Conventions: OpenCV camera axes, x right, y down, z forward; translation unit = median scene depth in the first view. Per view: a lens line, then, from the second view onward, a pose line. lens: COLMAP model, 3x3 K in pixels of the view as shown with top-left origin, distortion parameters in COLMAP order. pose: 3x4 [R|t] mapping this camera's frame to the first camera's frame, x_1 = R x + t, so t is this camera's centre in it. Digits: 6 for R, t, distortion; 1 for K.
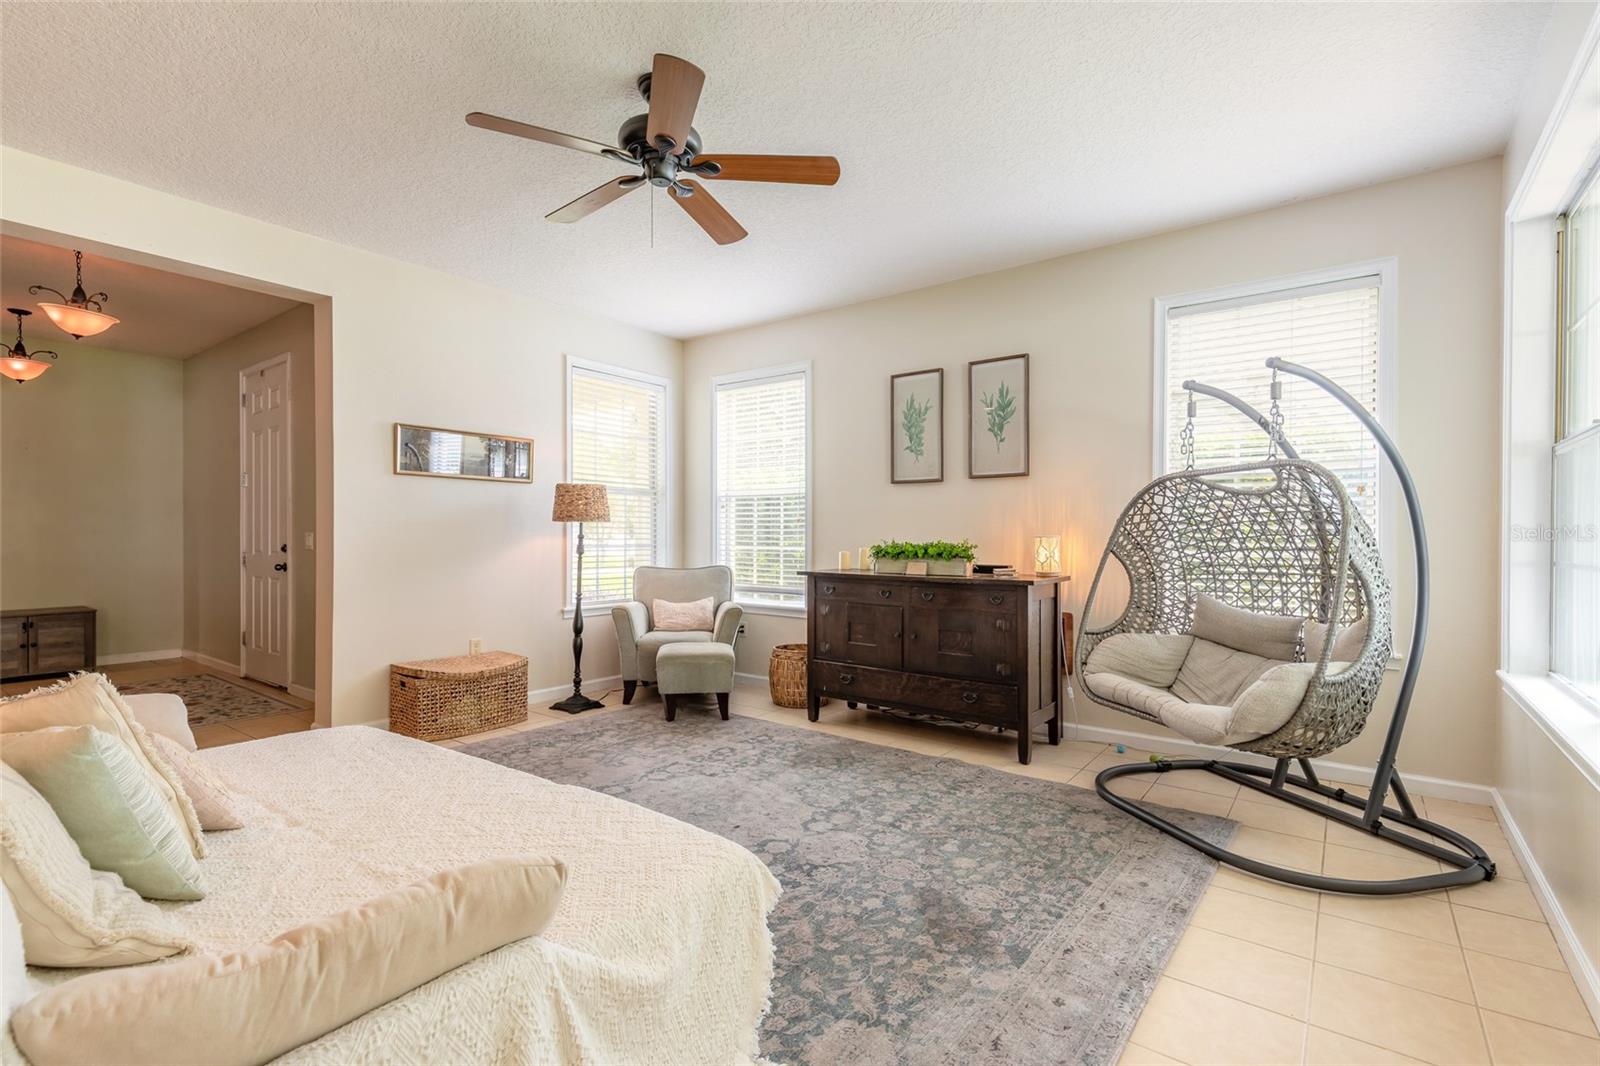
lens RADIAL K [[730.2, 0, 800.1], [0, 730.2, 537.5], [0, 0, 1]] dist [0.007765, -0.001643]
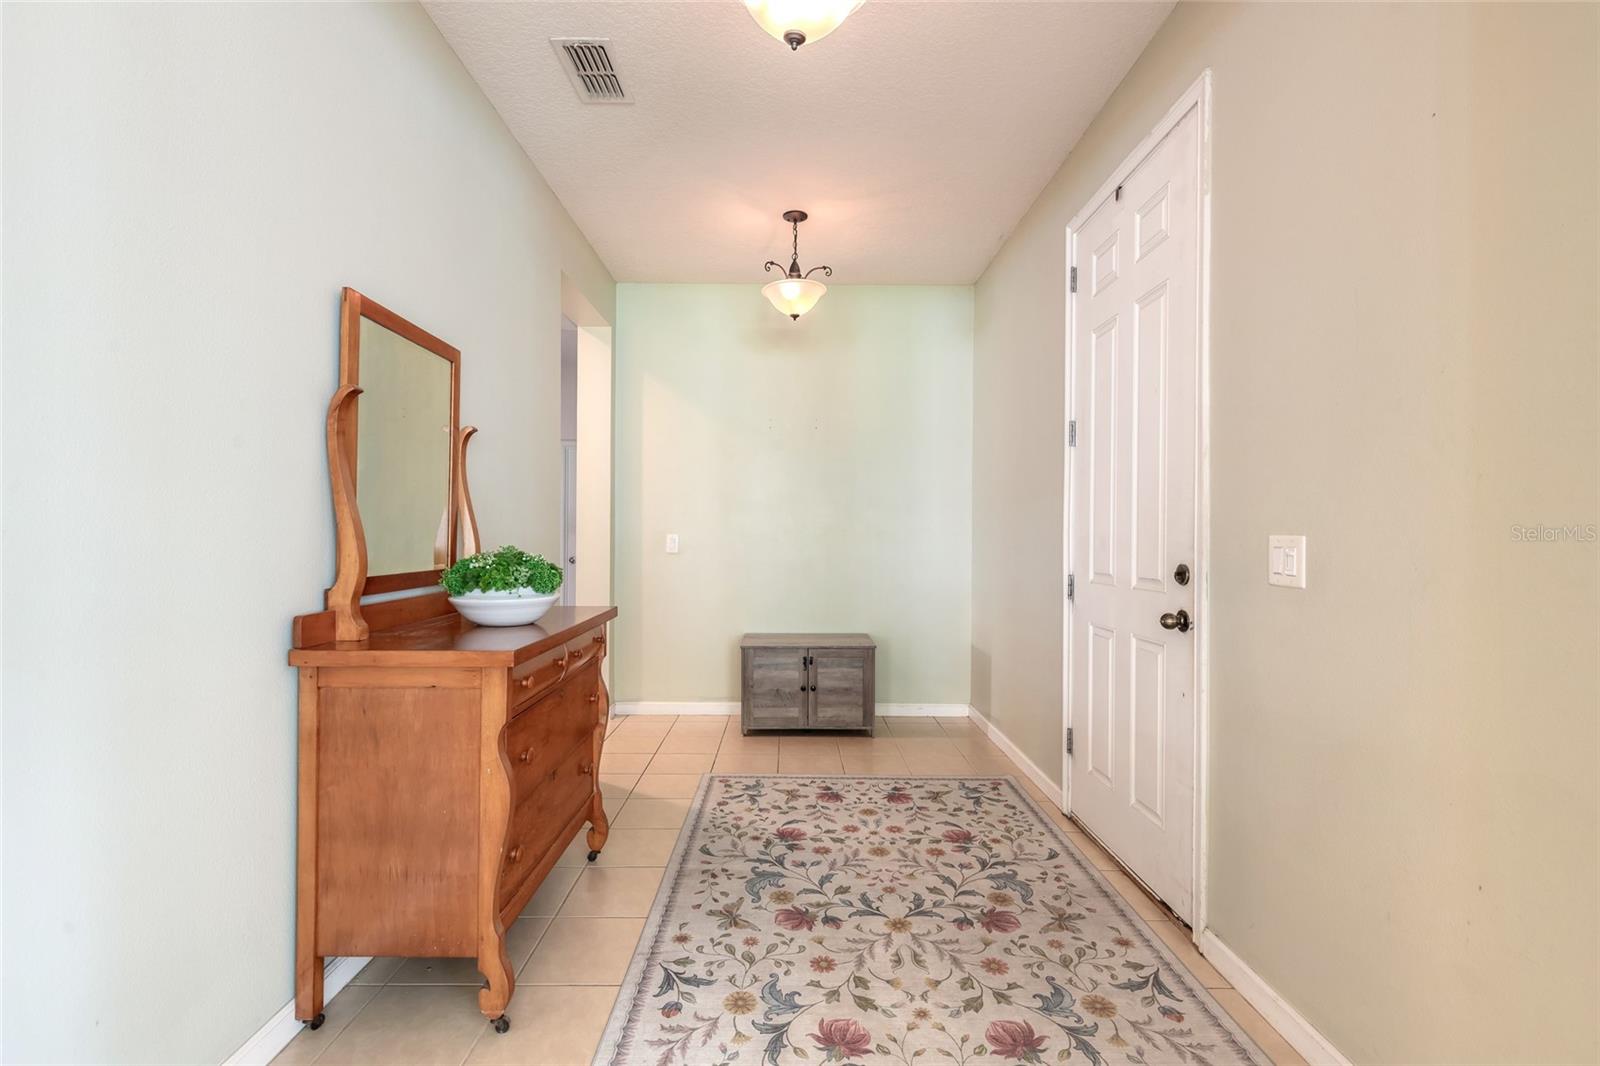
lens RADIAL K [[730.2, 0, 799.9], [0, 730.2, 535.3], [0, 0, 1]] dist [0.007765, -0.001643]
pose [[0.612731, 0.001492, -0.790290, -0.513842], [-0.011419, 0.999911, -0.006966, -0.001440], [0.790209, 0.013293, 0.612694, 0.585134]]
